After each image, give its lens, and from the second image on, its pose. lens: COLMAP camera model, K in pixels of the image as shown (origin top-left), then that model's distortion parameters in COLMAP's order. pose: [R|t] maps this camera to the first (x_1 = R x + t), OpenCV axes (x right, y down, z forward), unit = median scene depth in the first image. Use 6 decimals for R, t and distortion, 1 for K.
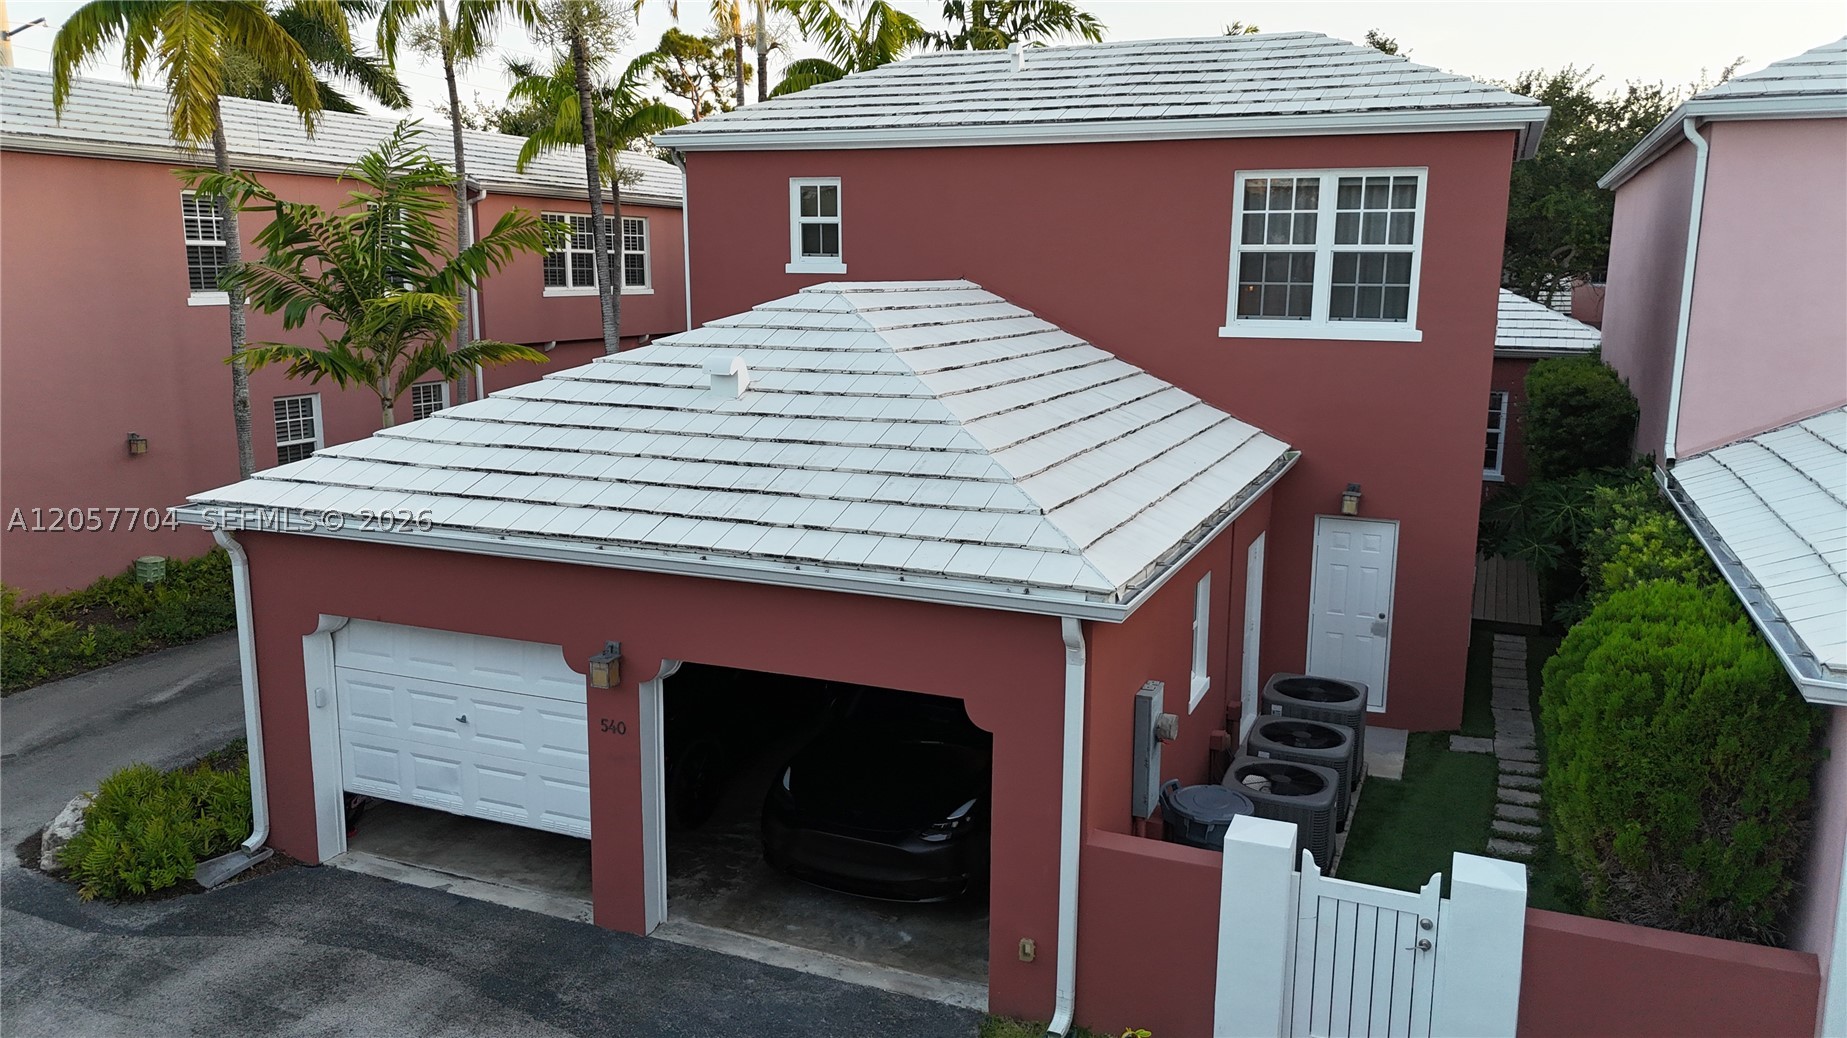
lens RADIAL K [[1360.8, 0, 935.3], [0, 1360.8, 525.1], [0, 0, 1]] dist [0.055471, -0.045825]
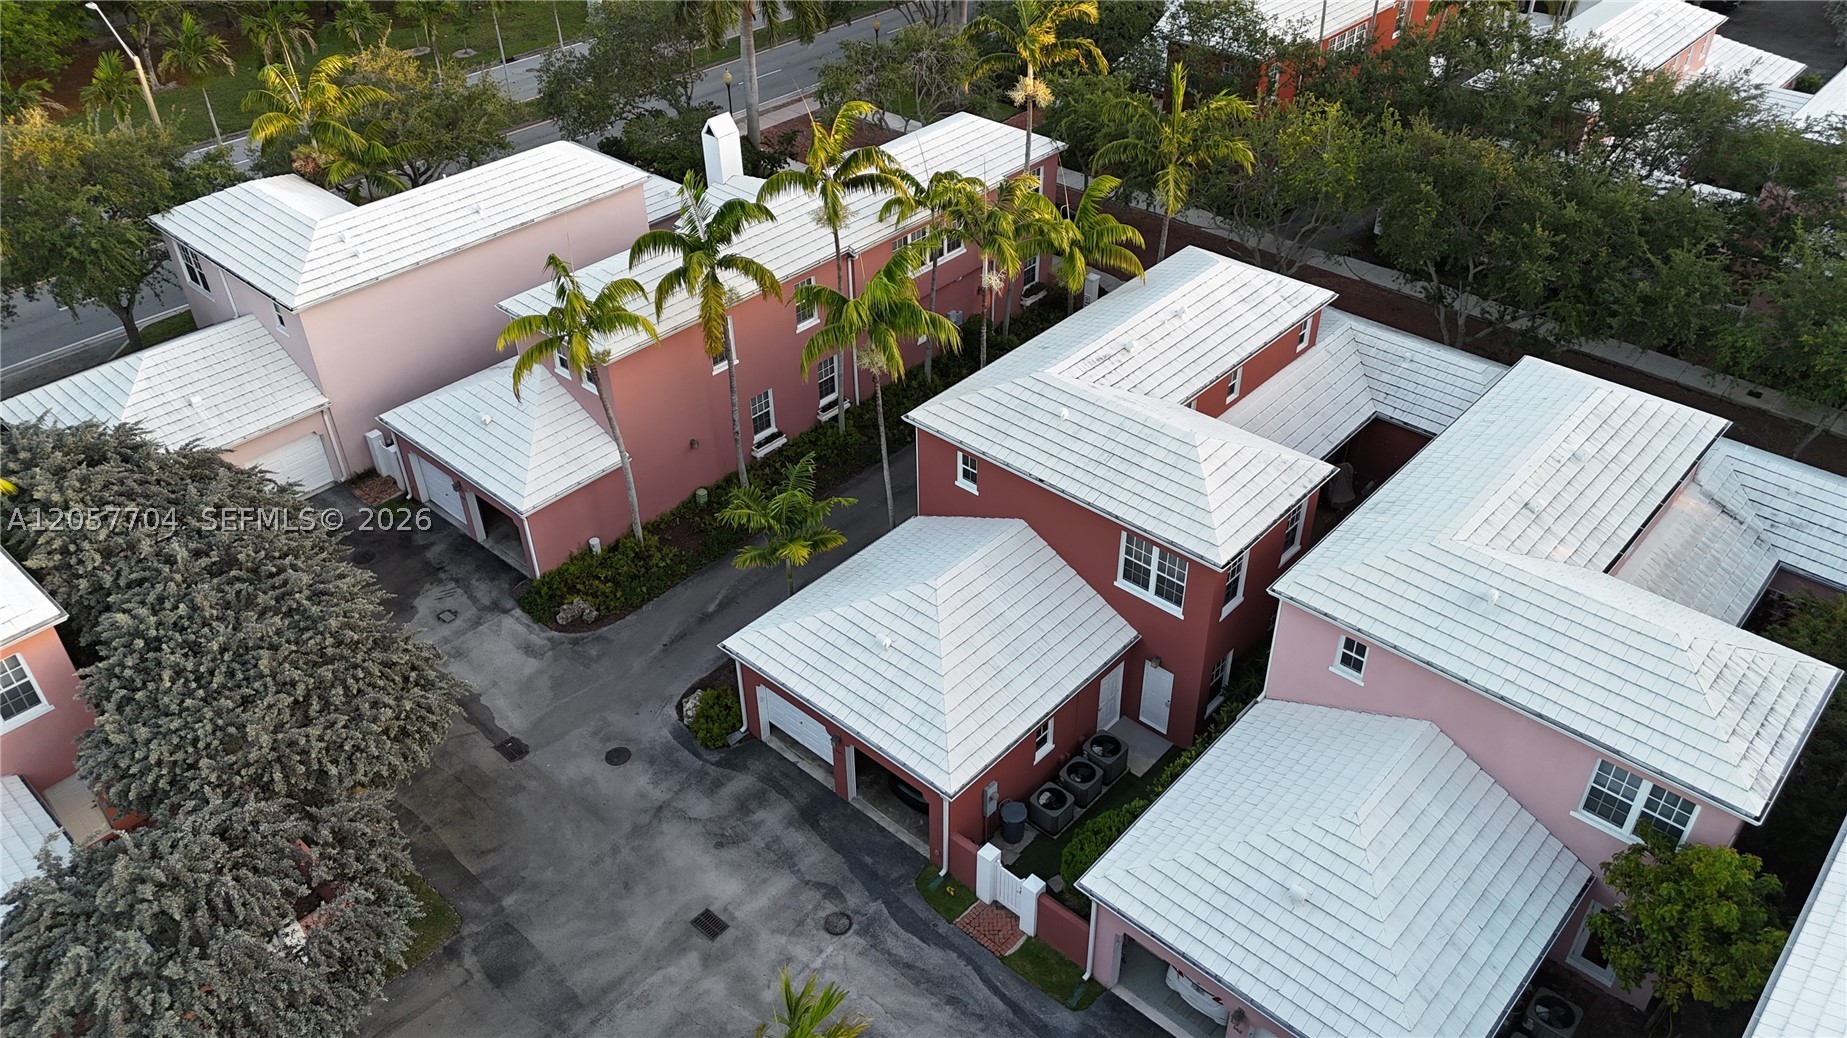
lens RADIAL K [[1360.8, 0, 920.8], [0, 1360.8, 514.9], [0, 0, 1]] dist [0.055471, -0.045825]
pose [[0.940431, 0.182625, -0.286771, 0.693374], [-0.042052, 0.899488, 0.434918, -1.585132], [0.337373, -0.396951, 0.853586, -1.332831]]
